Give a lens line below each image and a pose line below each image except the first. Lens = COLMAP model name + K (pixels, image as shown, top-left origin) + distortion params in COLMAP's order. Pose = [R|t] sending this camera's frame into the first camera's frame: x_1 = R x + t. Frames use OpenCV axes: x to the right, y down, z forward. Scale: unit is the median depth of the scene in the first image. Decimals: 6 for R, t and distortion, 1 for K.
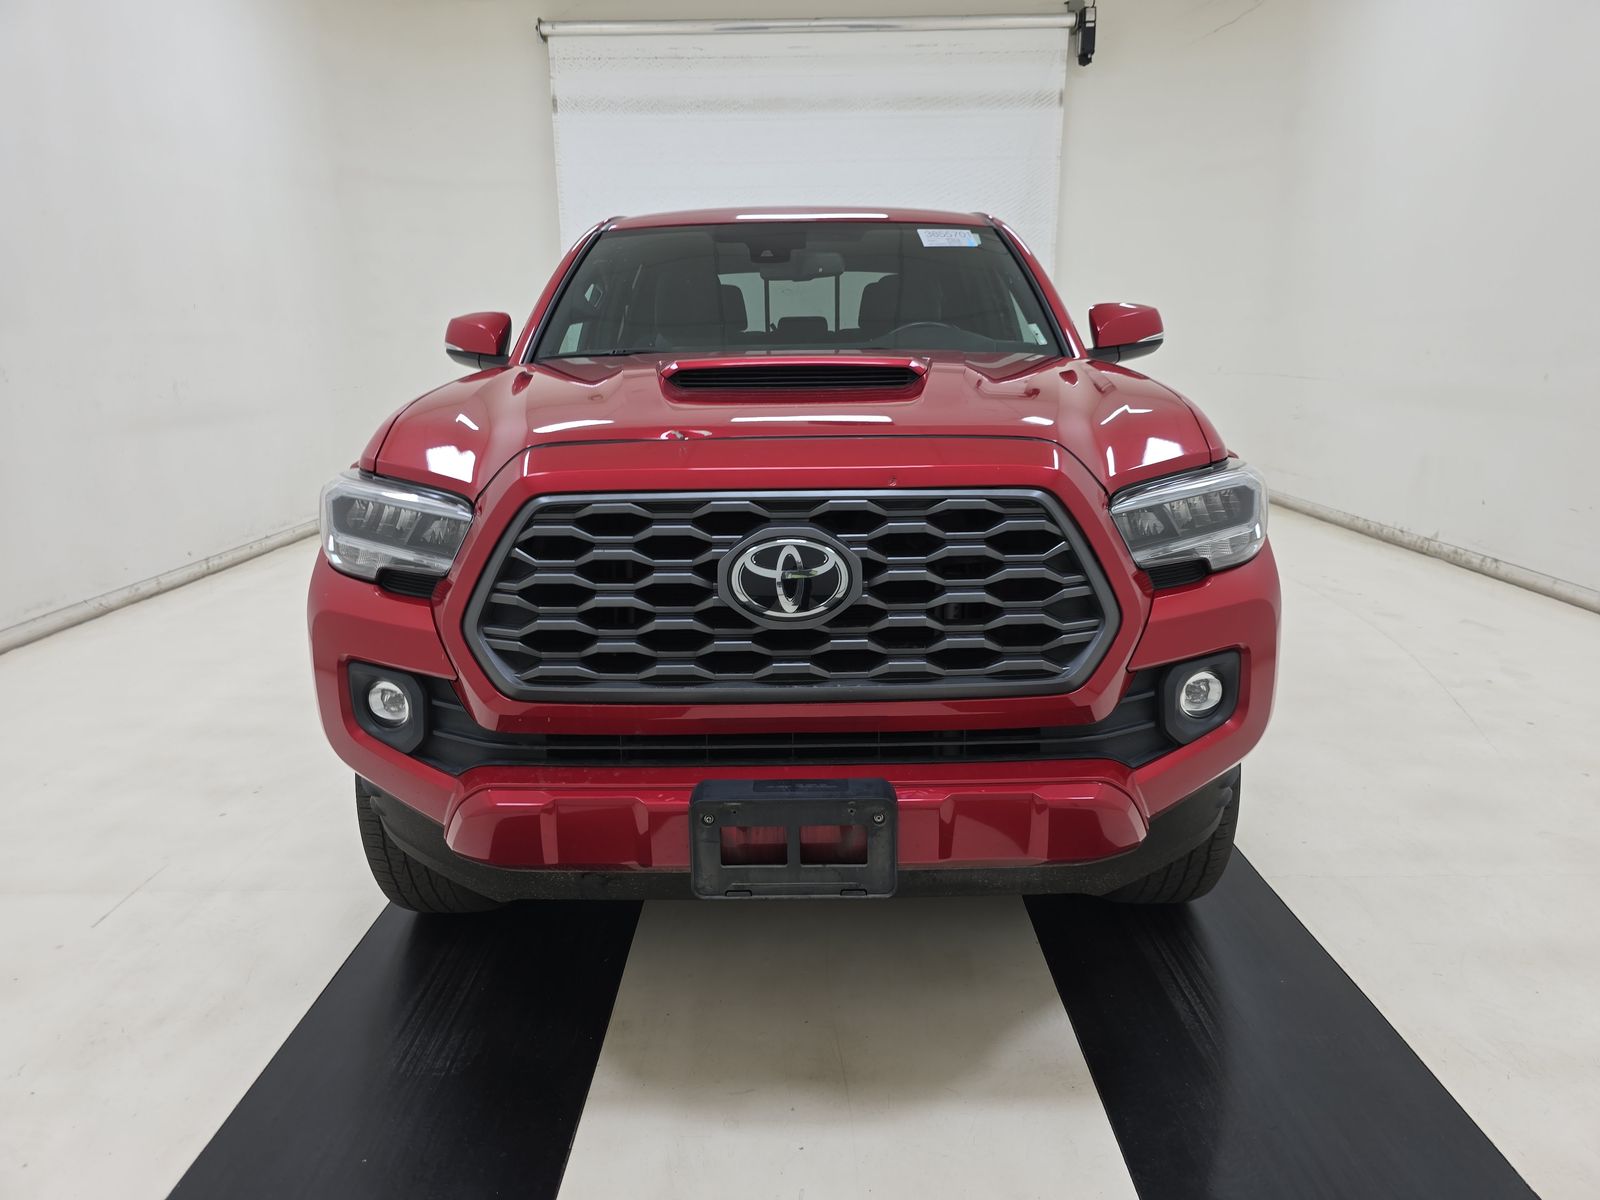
lens RADIAL K [[1072.2, 0, 805.2], [0, 1072.2, 600.7], [0, 0, 1]] dist [0.041761, -0.043246]
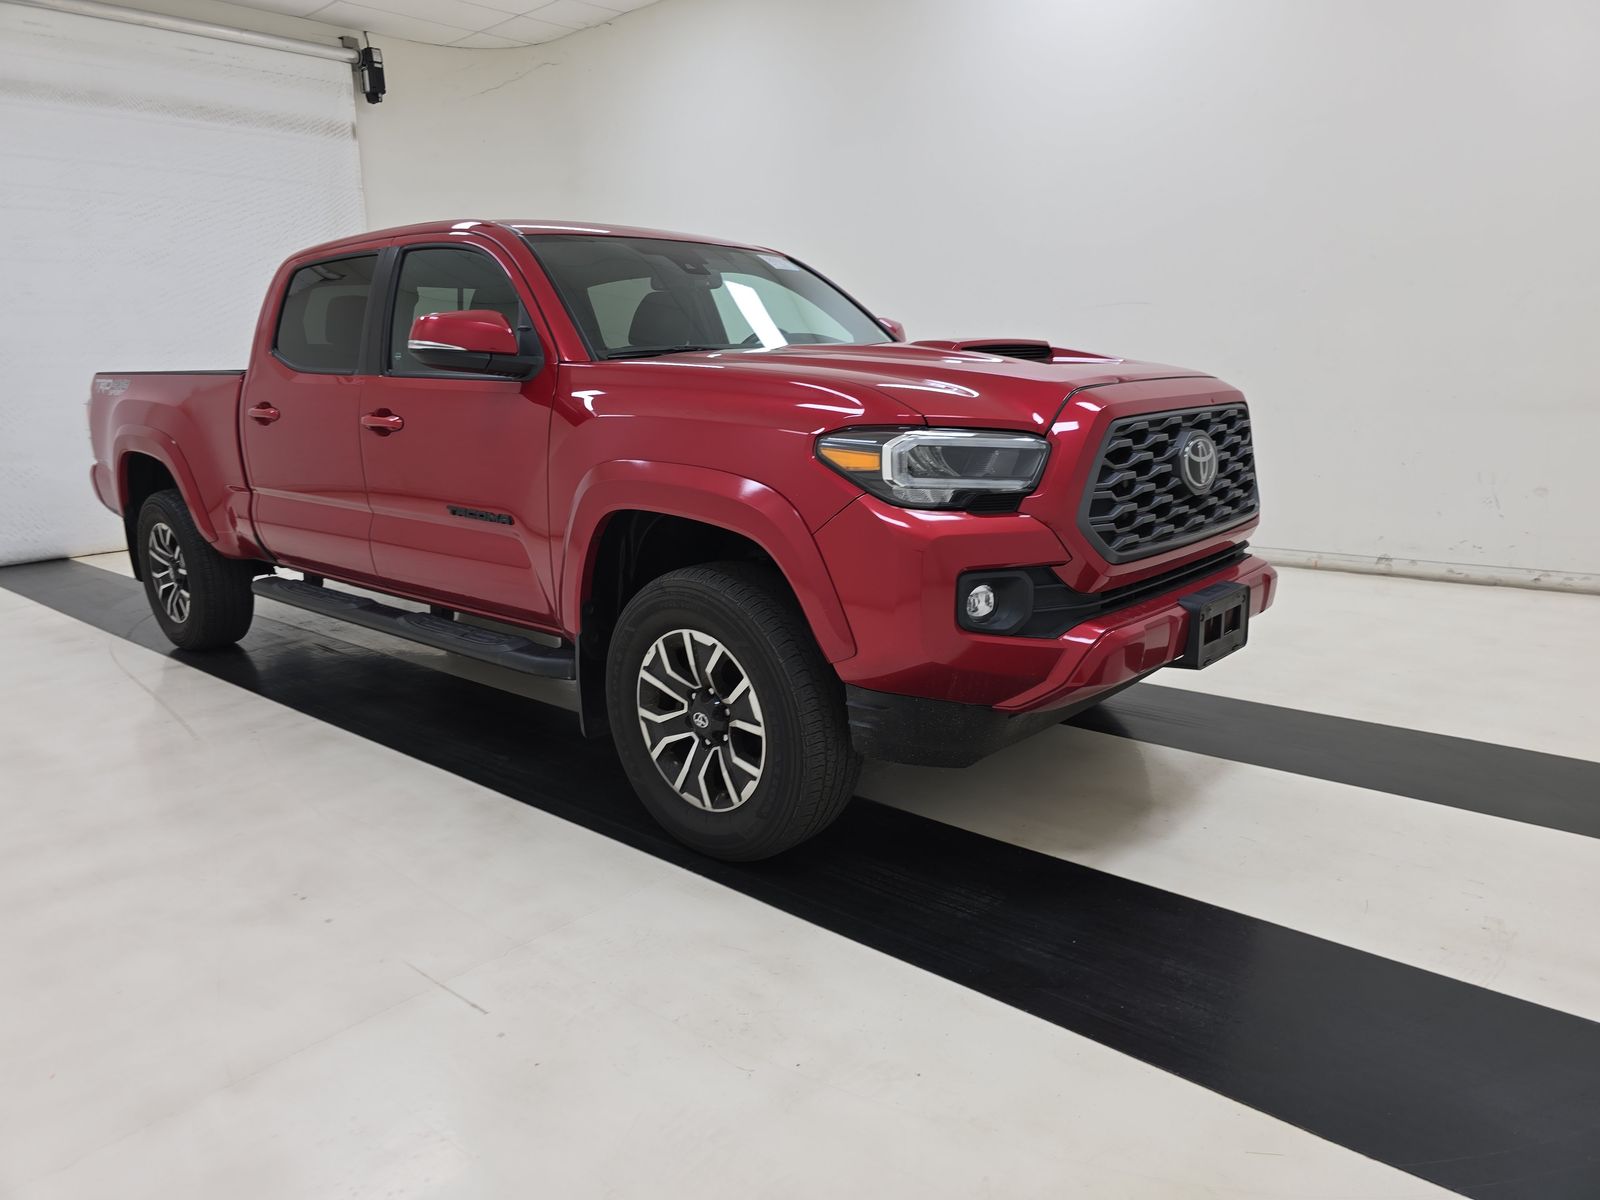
lens RADIAL K [[1072.2, 0, 805.2], [0, 1072.2, 600.7], [0, 0, 1]] dist [0.041761, -0.043246]
pose [[0.671947, -0.162652, 0.722518, -0.288792], [0.191666, 0.980540, 0.042486, 0.000034], [-0.715368, 0.109934, 0.690046, 0.056696]]
